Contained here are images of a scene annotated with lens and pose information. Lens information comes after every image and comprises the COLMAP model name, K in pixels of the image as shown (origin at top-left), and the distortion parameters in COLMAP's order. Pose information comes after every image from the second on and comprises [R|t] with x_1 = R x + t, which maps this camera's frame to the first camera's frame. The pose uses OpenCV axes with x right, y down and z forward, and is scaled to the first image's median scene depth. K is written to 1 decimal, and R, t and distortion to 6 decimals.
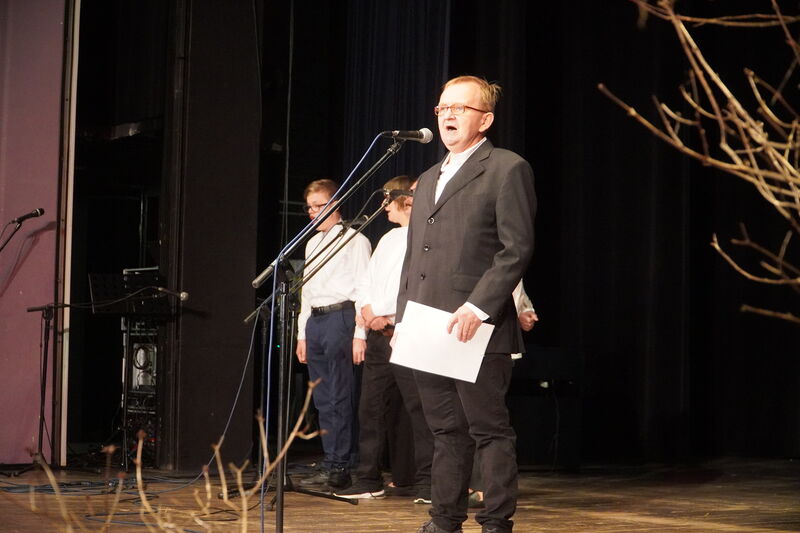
lens RADIAL K [[1666.4, 0, 383.4], [0, 1666.4, 305.7], [0, 0, 1]] dist [-0.145485, 0.000000]
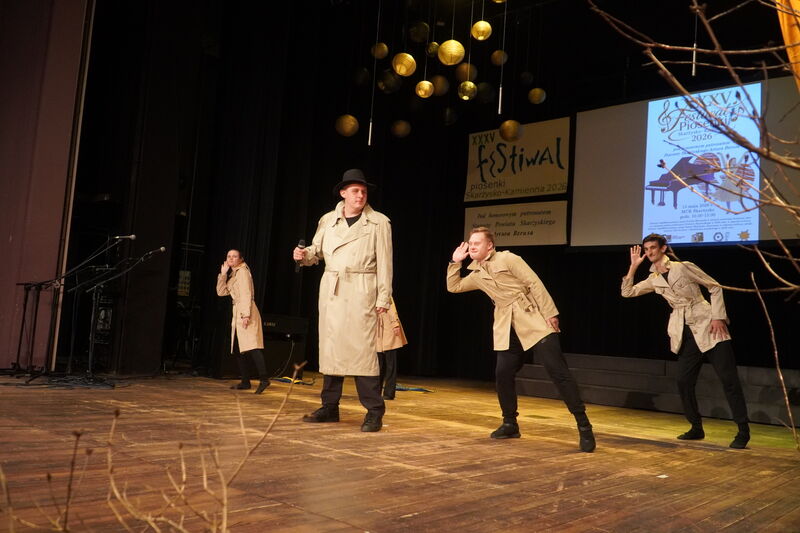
lens RADIAL K [[711.9, 0, 395.7], [0, 711.9, 267.6], [0, 0, 1]] dist [0.025406, -0.031621]
pose [[0.968433, 0.066087, 0.240356, -0.090137], [-0.055469, 0.997173, -0.050682, 0.000527], [-0.243026, 0.035750, 0.969361, 0.516805]]
